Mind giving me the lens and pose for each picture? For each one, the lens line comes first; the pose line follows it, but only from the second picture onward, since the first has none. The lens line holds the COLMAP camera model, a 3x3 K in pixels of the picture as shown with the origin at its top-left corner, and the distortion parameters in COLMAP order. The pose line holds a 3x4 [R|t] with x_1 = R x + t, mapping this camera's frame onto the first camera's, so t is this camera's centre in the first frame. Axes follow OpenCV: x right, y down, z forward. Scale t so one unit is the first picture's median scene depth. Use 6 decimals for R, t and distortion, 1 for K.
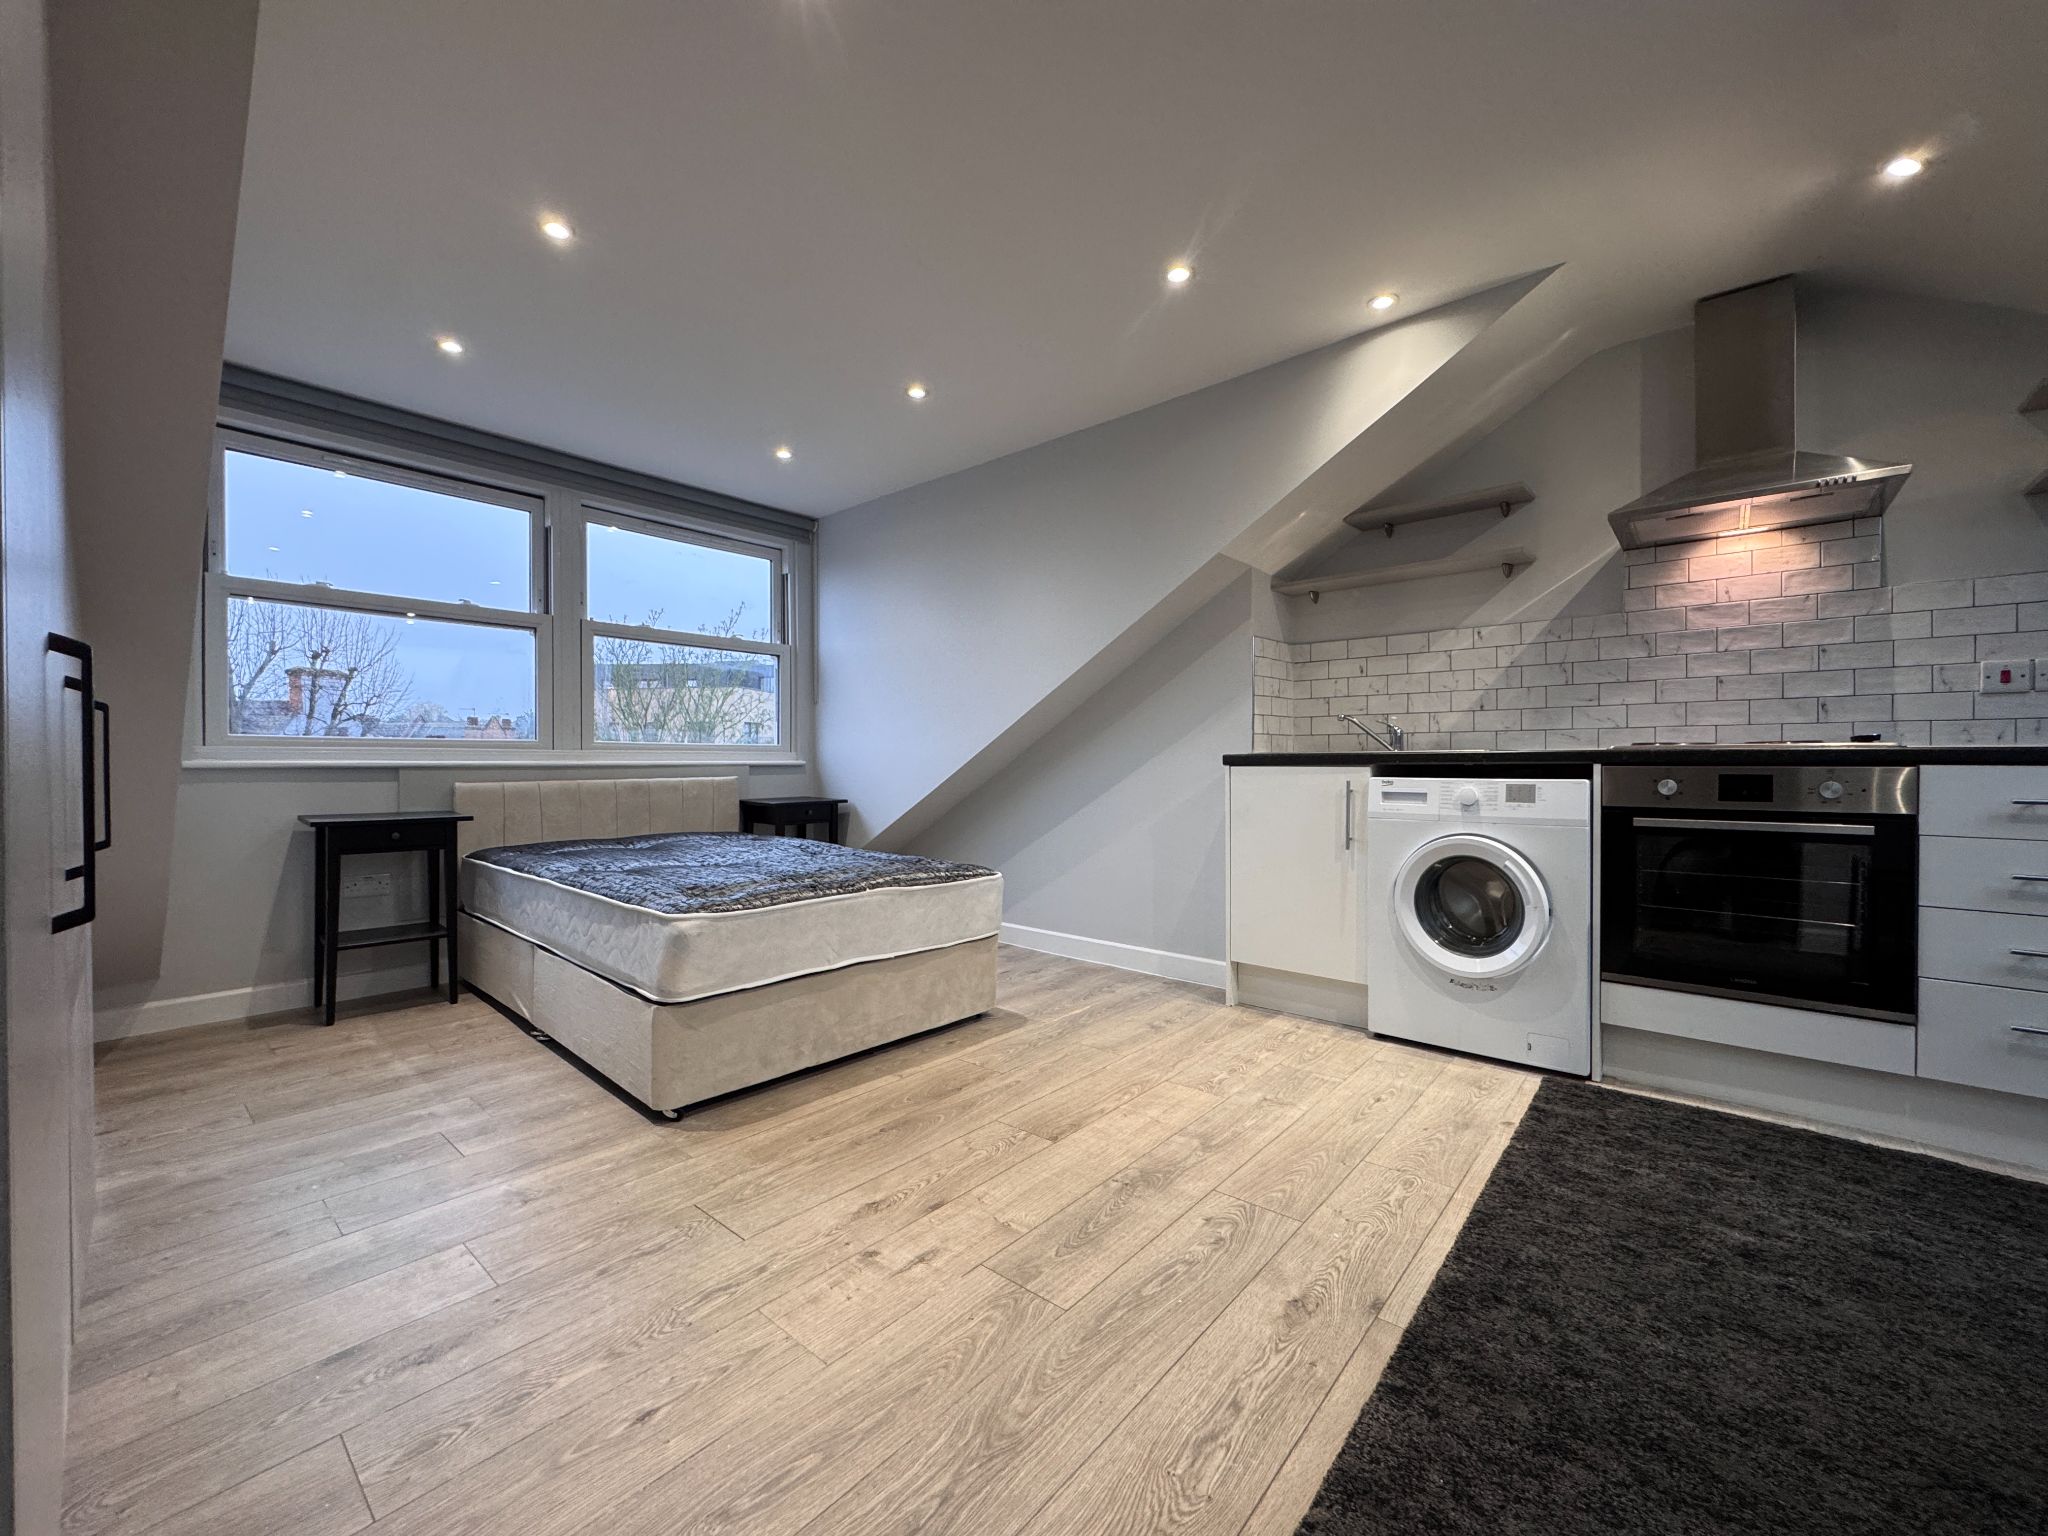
lens RADIAL K [[816.9, 0, 1025.2], [0, 816.9, 765.7], [0, 0, 1]] dist [-0.002153, -0.000085]
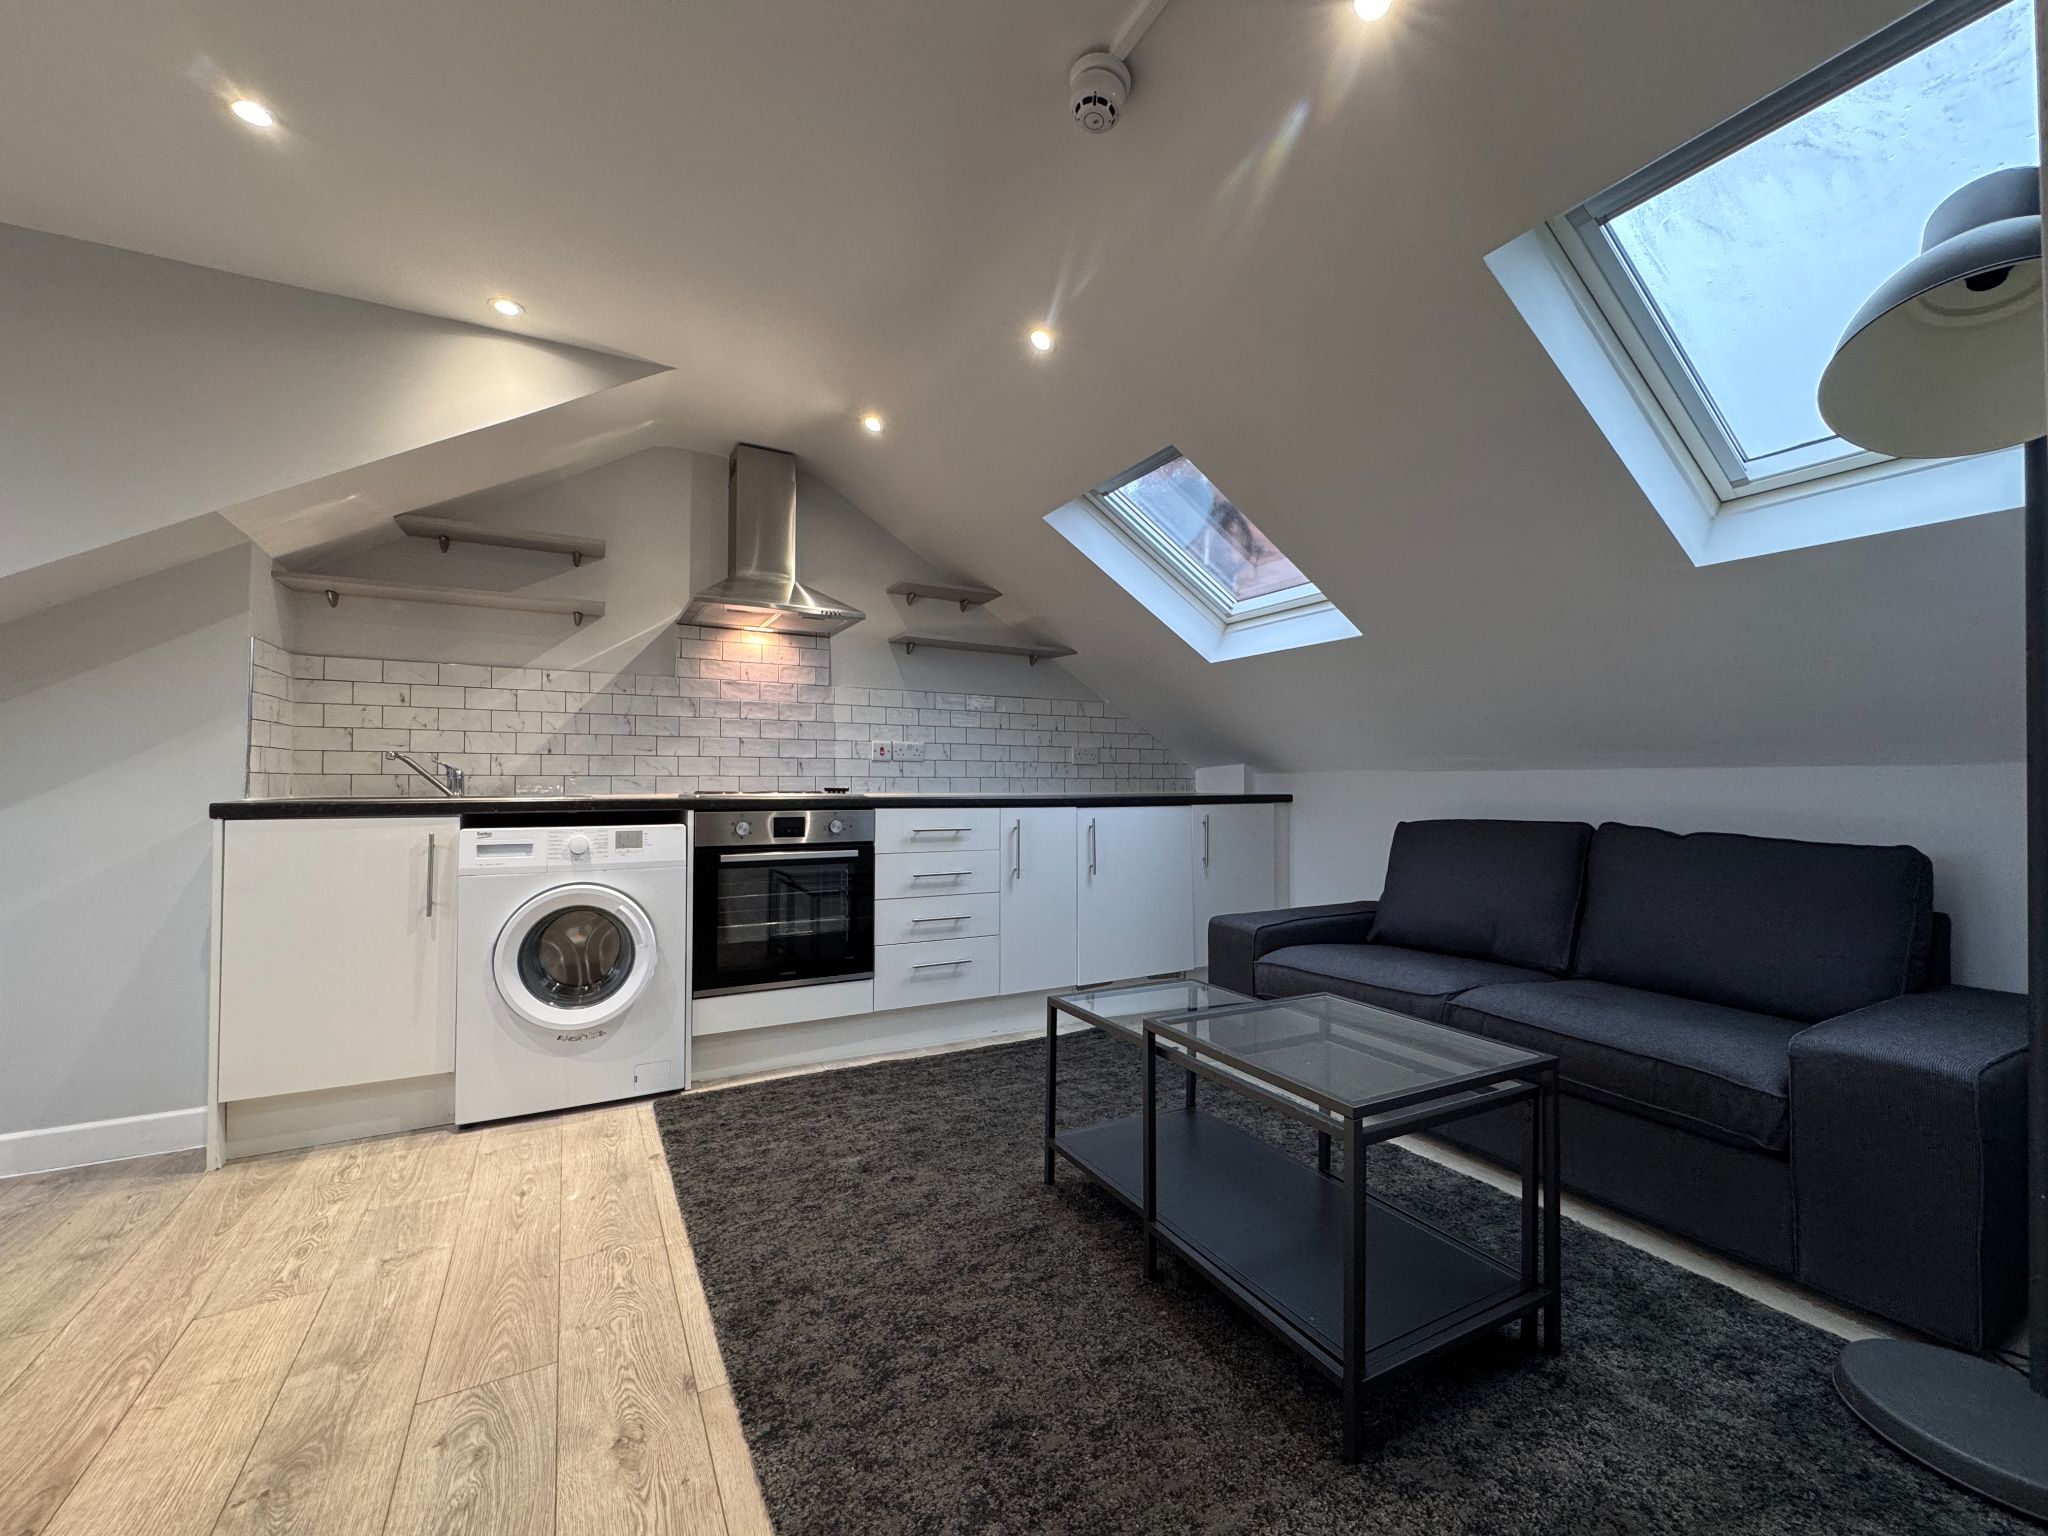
lens RADIAL K [[816.9, 0, 1023.1], [0, 816.9, 766.3], [0, 0, 1]] dist [-0.002153, -0.000085]
pose [[0.346063, 0.025812, 0.937856, -0.211531], [0.005138, 0.999554, -0.029406, -0.027387], [-0.938197, 0.014995, 0.345776, 0.157983]]
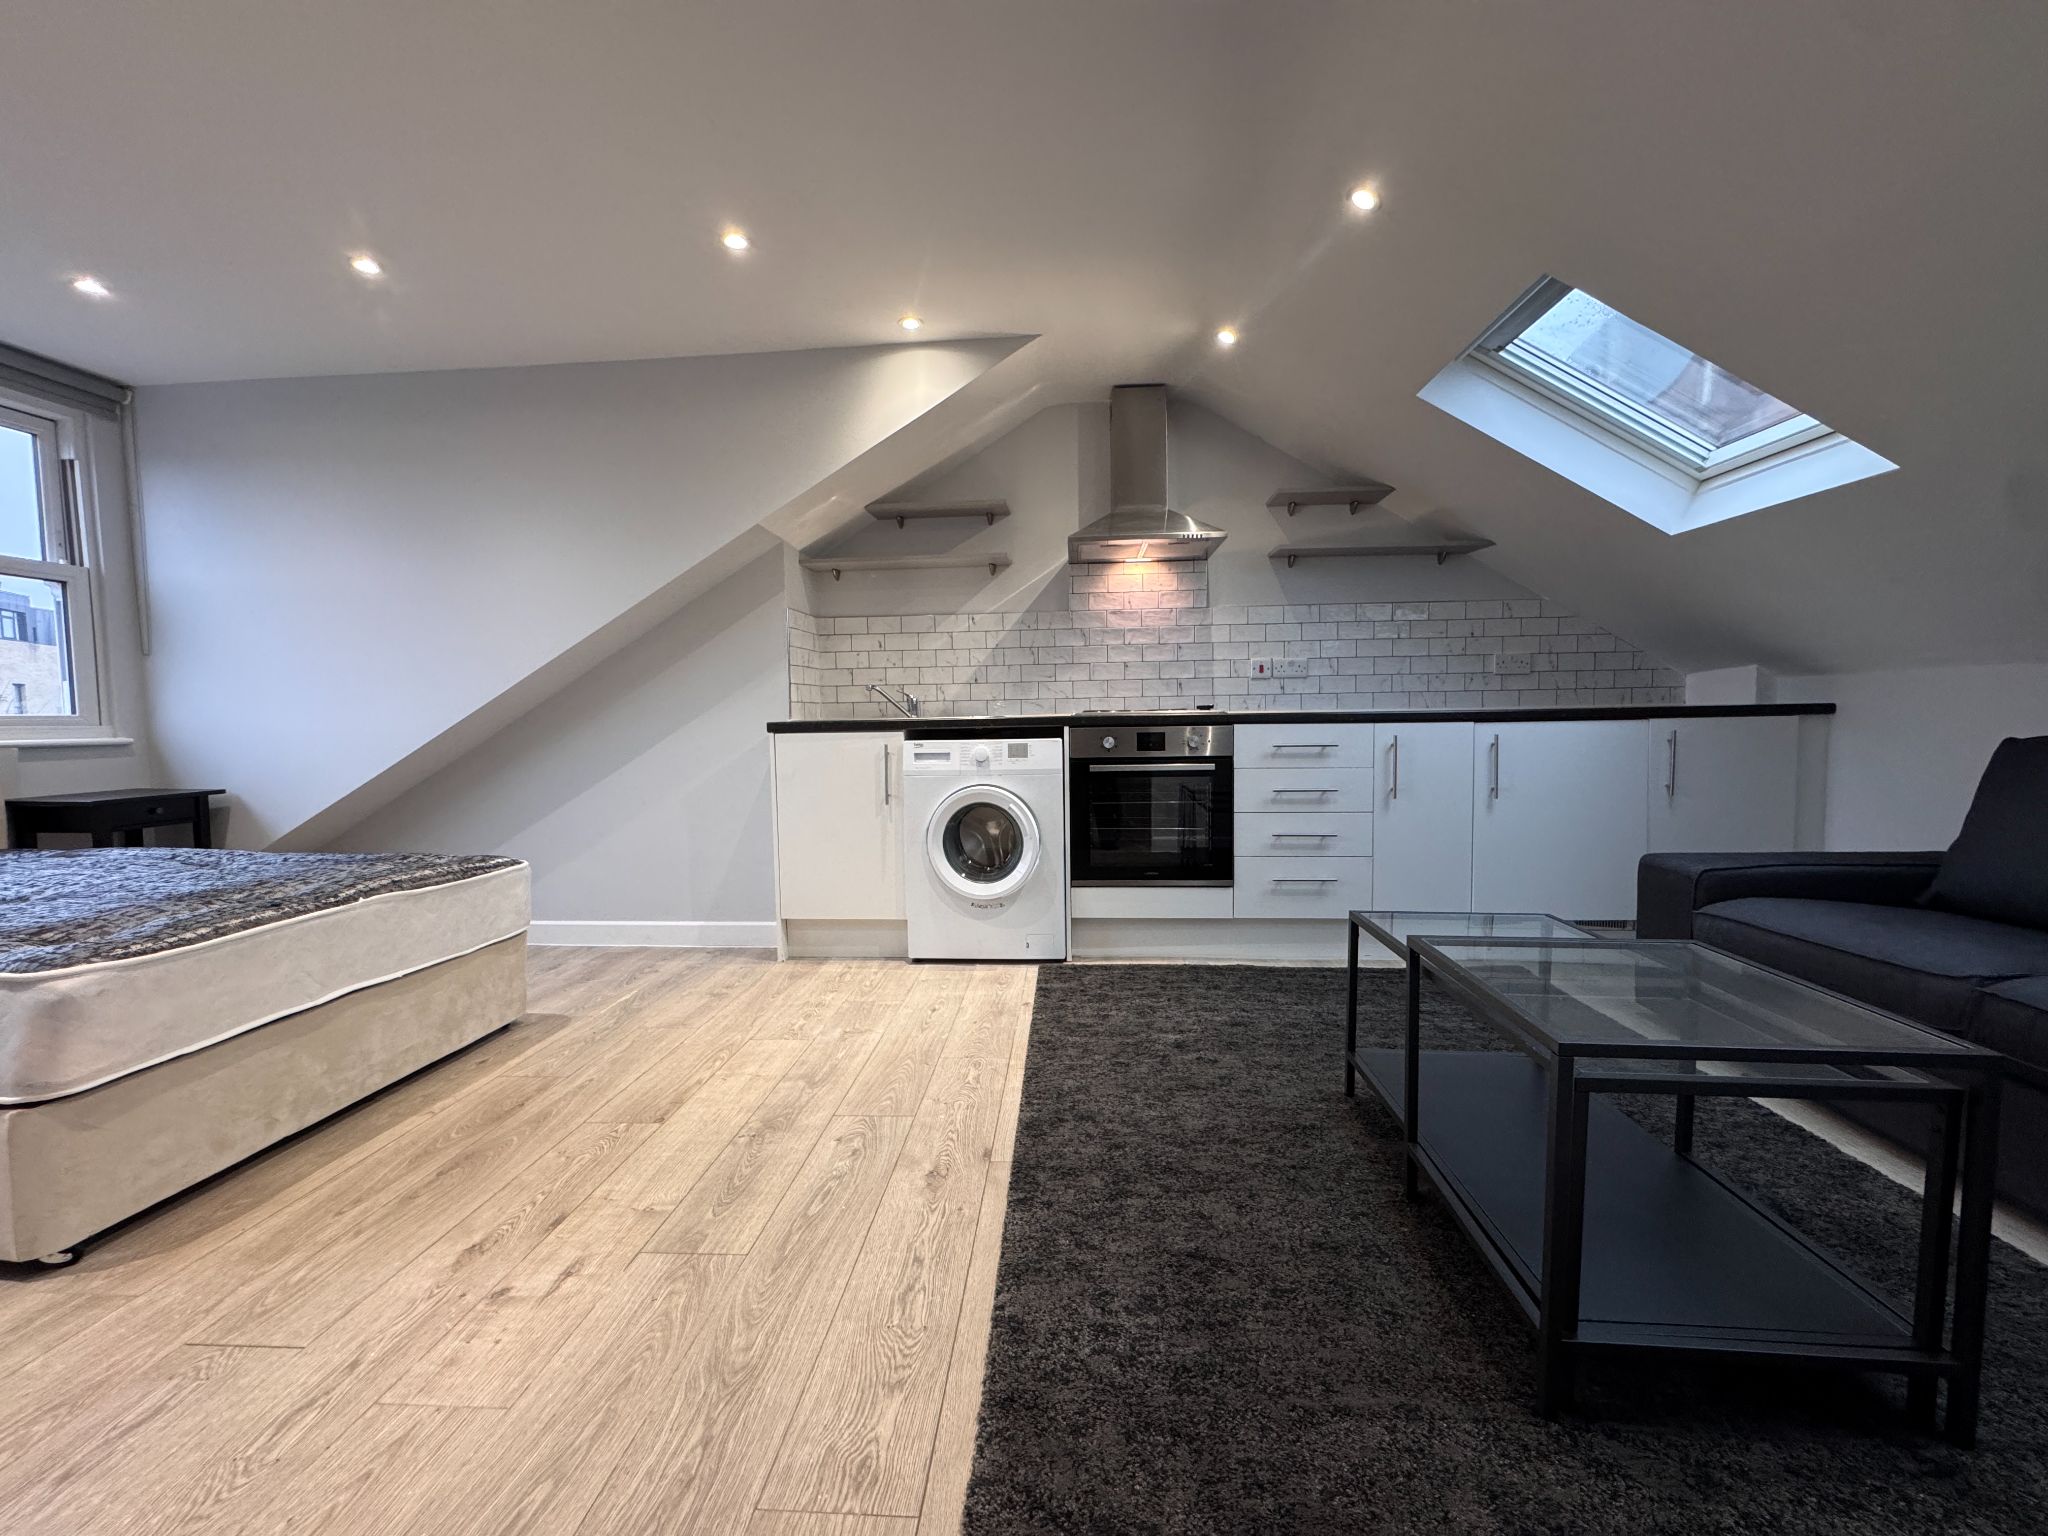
lens RADIAL K [[816.9, 0, 1023.9], [0, 816.9, 765.6], [0, 0, 1]] dist [-0.002153, -0.000085]
pose [[0.799100, -0.046211, 0.599419, -0.153299], [0.018408, 0.998455, 0.052434, -0.009251], [-0.600916, -0.030865, 0.798716, -0.025386]]
